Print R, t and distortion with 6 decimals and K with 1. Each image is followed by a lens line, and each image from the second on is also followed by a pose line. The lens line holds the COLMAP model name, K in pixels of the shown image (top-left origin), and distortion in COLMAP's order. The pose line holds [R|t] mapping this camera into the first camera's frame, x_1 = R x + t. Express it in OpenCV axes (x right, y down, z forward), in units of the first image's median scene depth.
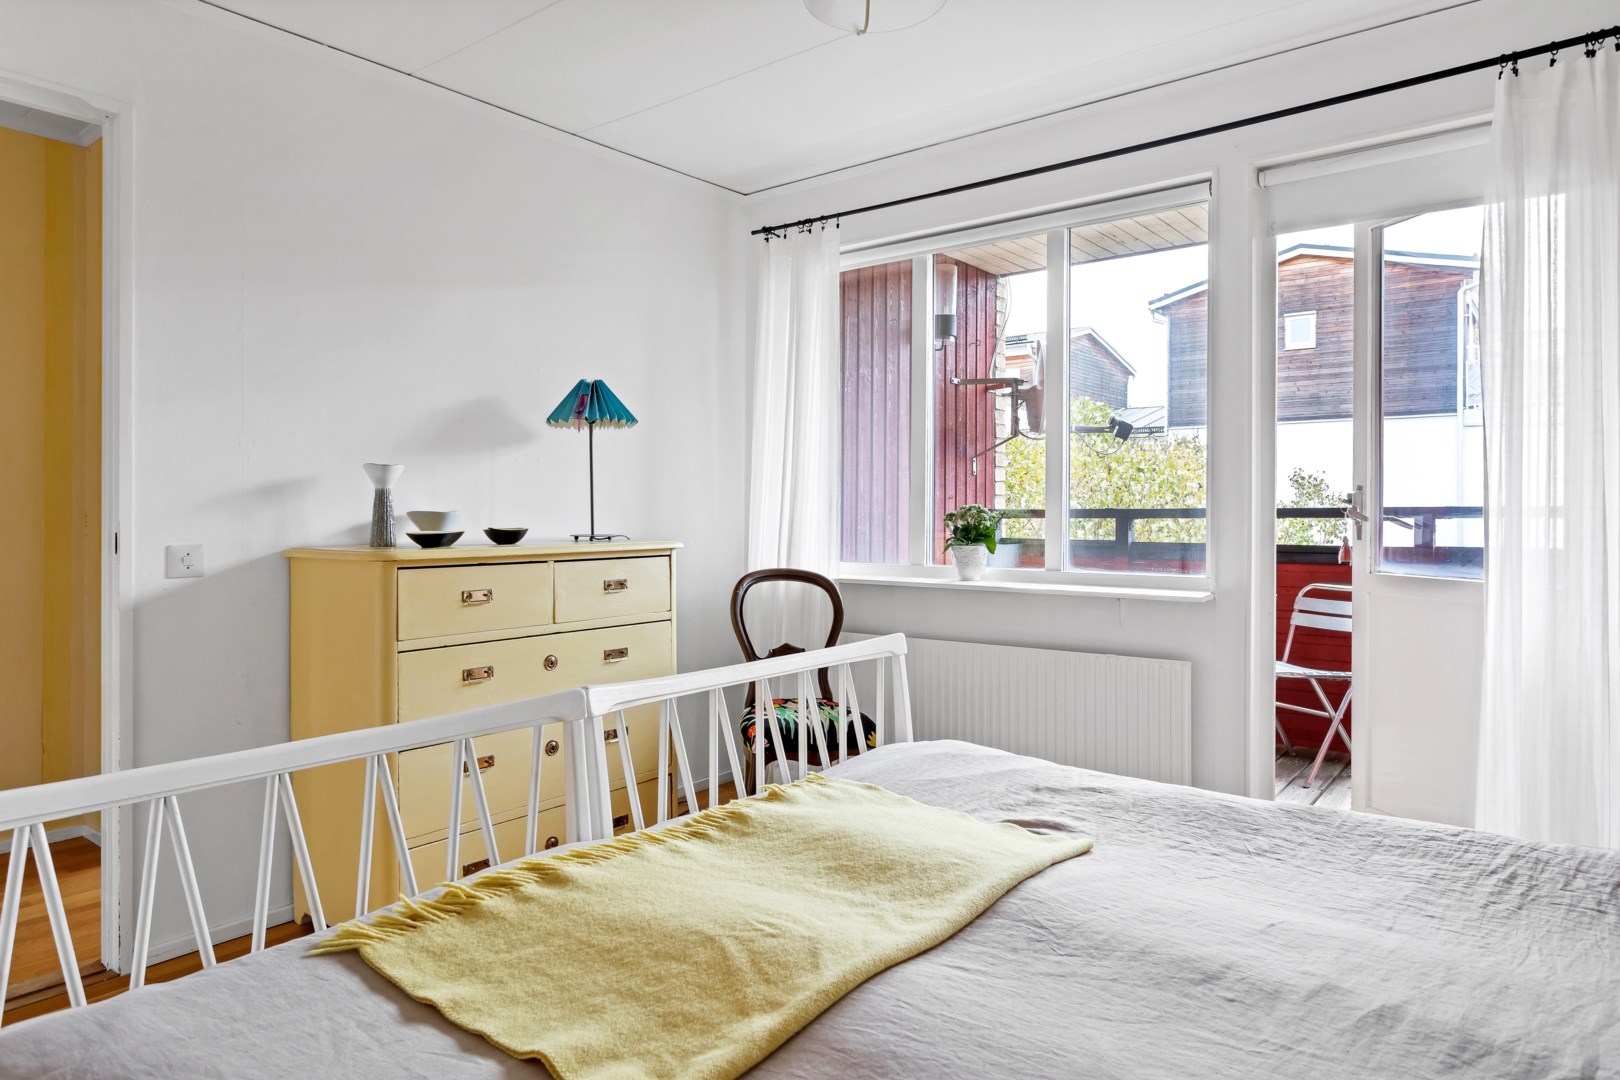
lens RADIAL K [[968.9, 0, 823.7], [0, 968.9, 501.6], [0, 0, 1]] dist [-0.016171, 0.004693]
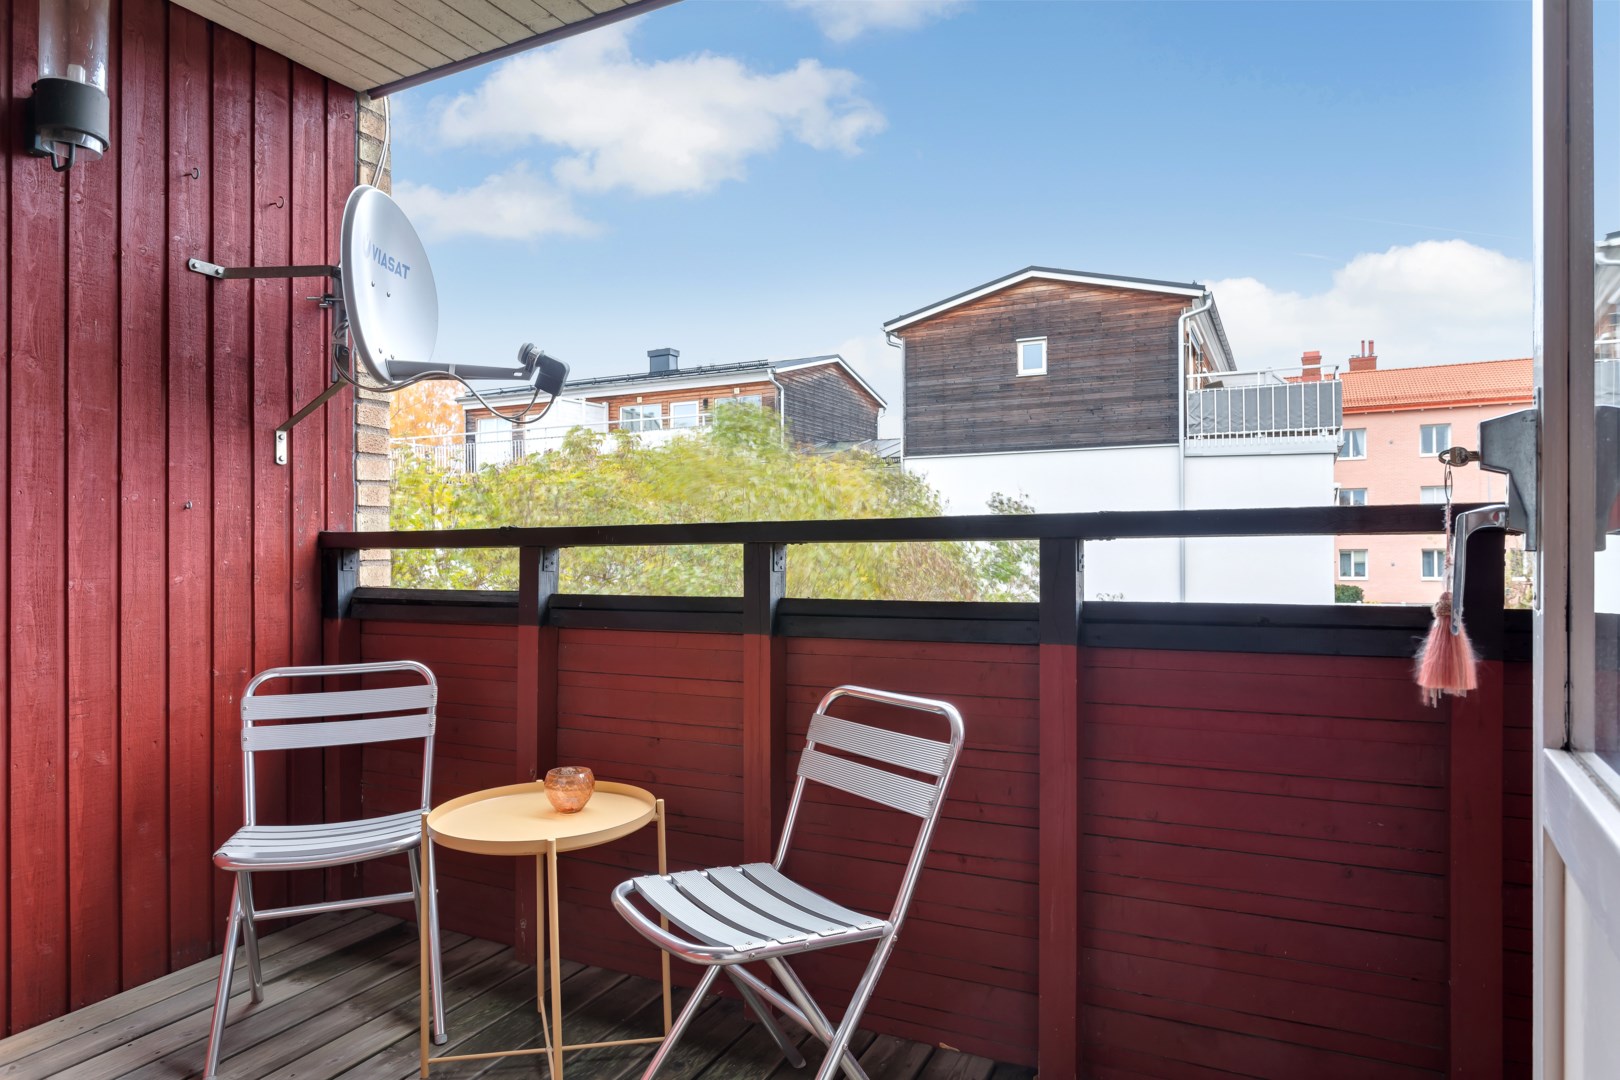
lens RADIAL K [[948.2, 0, 806.8], [0, 948.2, 552.0], [0, 0, 1]] dist [-0.007127, 0.003265]
pose [[0.979467, -0.010205, 0.201347, 0.083917], [0.007358, 0.999862, 0.014879, 0.003212], [-0.201471, -0.013092, 0.979407, 0.118627]]
